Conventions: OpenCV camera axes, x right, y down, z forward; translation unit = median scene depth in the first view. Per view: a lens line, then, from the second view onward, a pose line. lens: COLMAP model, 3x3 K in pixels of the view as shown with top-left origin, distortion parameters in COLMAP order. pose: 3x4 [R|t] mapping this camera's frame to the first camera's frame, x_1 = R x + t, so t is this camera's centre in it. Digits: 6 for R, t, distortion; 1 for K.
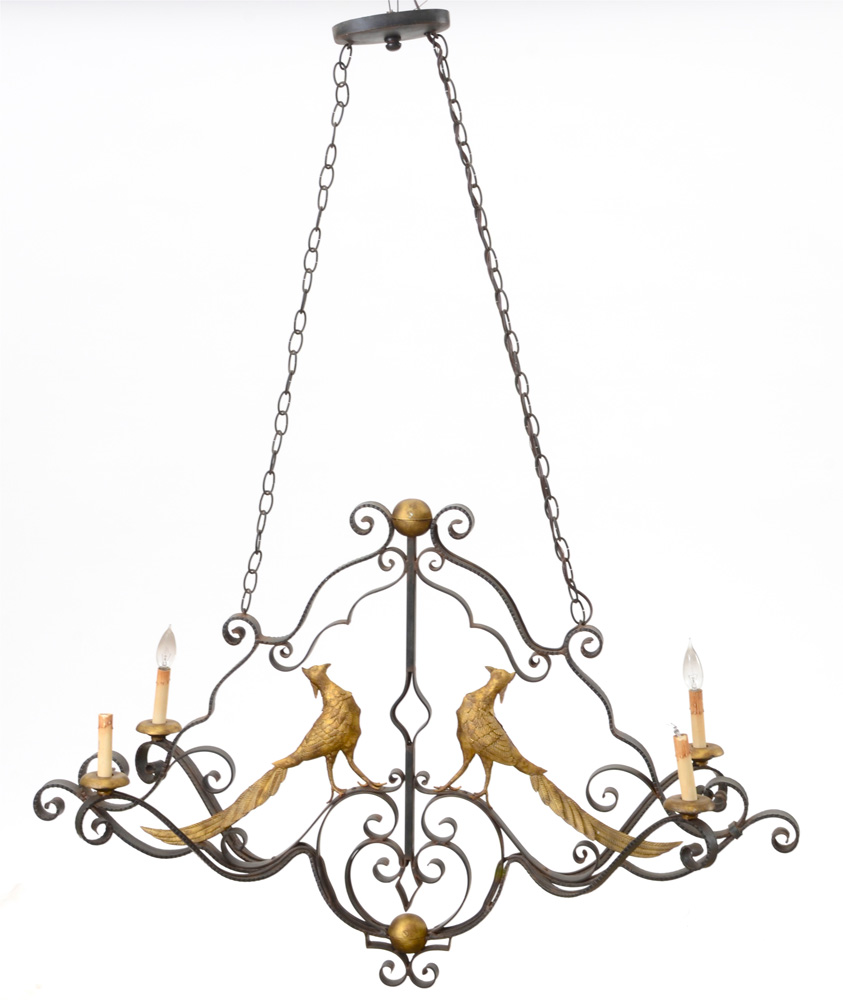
lens RADIAL K [[2977.8, 0, 418.6], [0, 2977.8, 458.8], [0, 0, 1]] dist [0.468113, 0.000000]
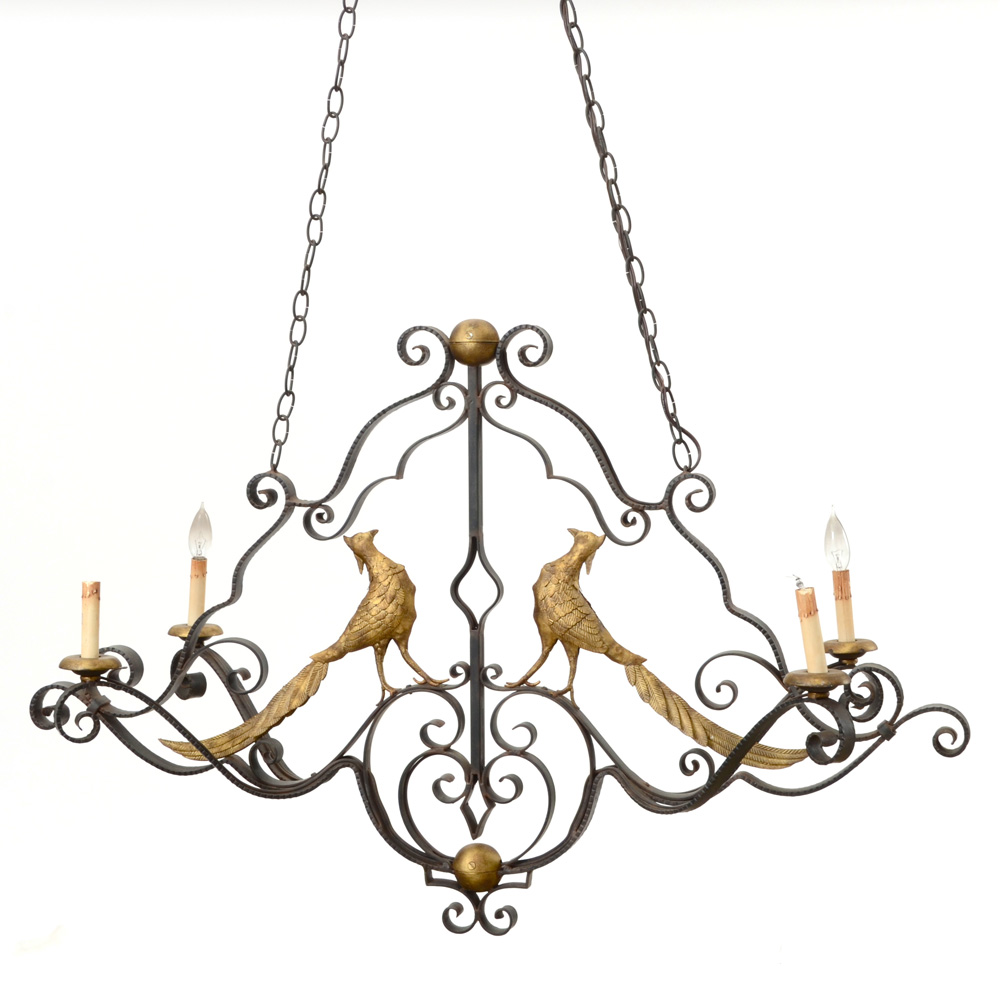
lens RADIAL K [[2402.4, 0, 475.5], [0, 2402.4, 493.4], [0, 0, 1]] dist [0.157936, 0.000000]
pose [[0.994204, -0.009887, -0.107057, 0.066276], [0.000889, 0.996484, -0.083773, 0.113332], [0.107509, 0.083192, 0.990717, 0.360484]]
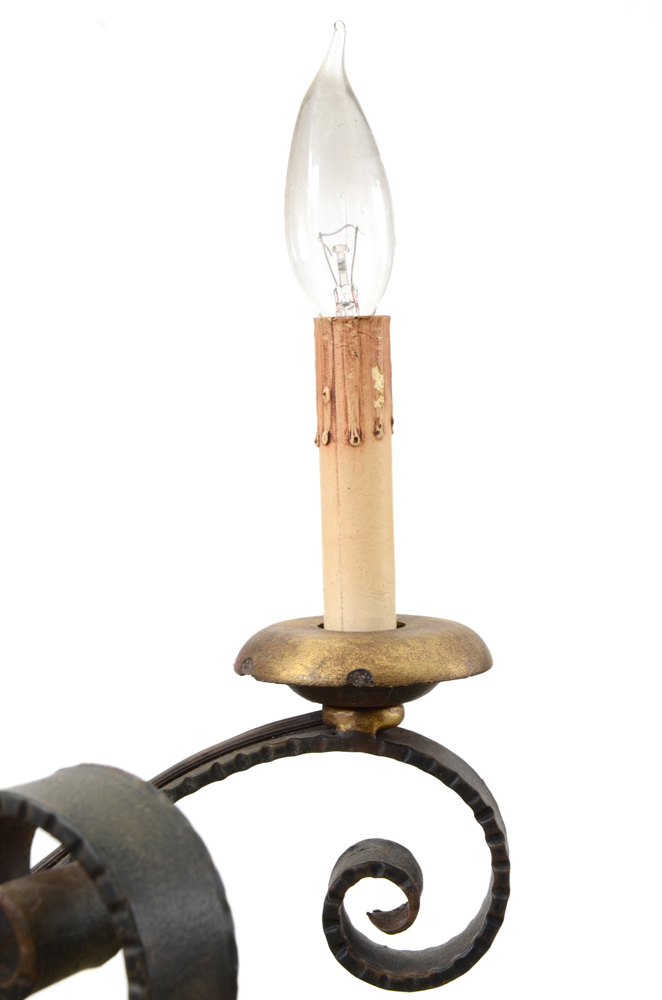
lens RADIAL K [[2611.3, 0, 334.4], [0, 2611.3, 505.7], [0, 0, 1]] dist [0.540988, 0.000000]
pose [[0.875387, 0.065252, -0.478998, 0.173069], [-0.077576, 0.996969, -0.005959, 0.092094], [0.477157, 0.042375, 0.877796, 0.881572]]
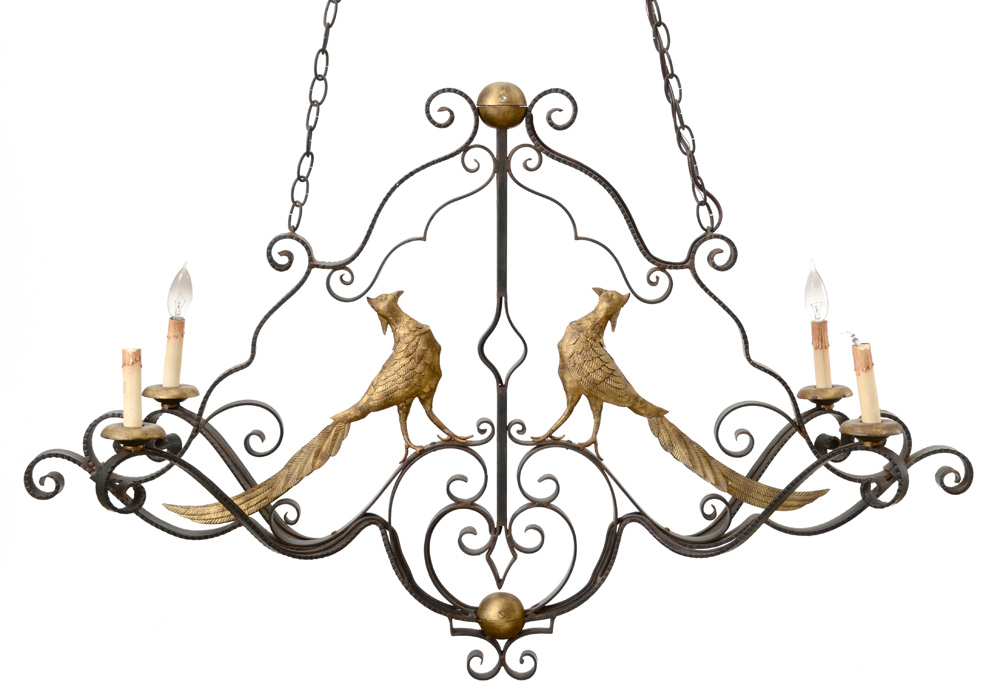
lens RADIAL K [[2383.8, 0, 535.9], [0, 2383.8, 362.2], [0, 0, 1]] dist [0.464576, 0.000000]
pose [[0.985554, -0.026166, 0.167326, -0.103526], [0.028597, 0.999517, -0.012131, 0.097183], [-0.166928, 0.016741, 0.985827, 0.351898]]
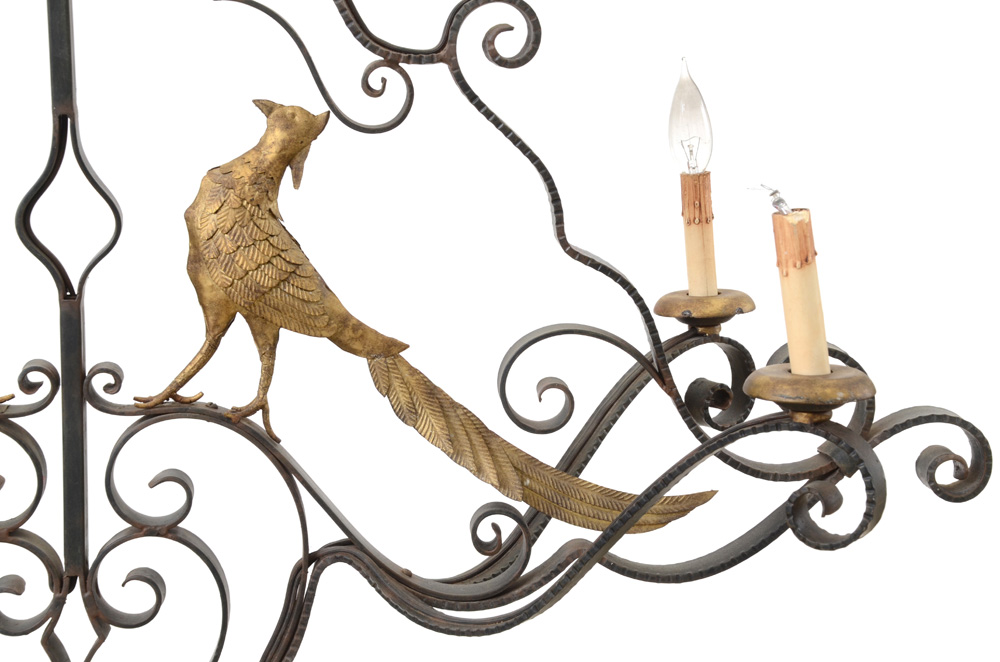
lens RADIAL K [[2322.2, 0, 504.0], [0, 2322.2, 347.3], [0, 0, 1]] dist [0.530563, 0.000000]
pose [[0.975750, -0.036644, 0.215798, -0.015134], [0.030363, 0.999015, 0.032351, 0.093802], [-0.216771, -0.025014, 0.975902, 0.672429]]
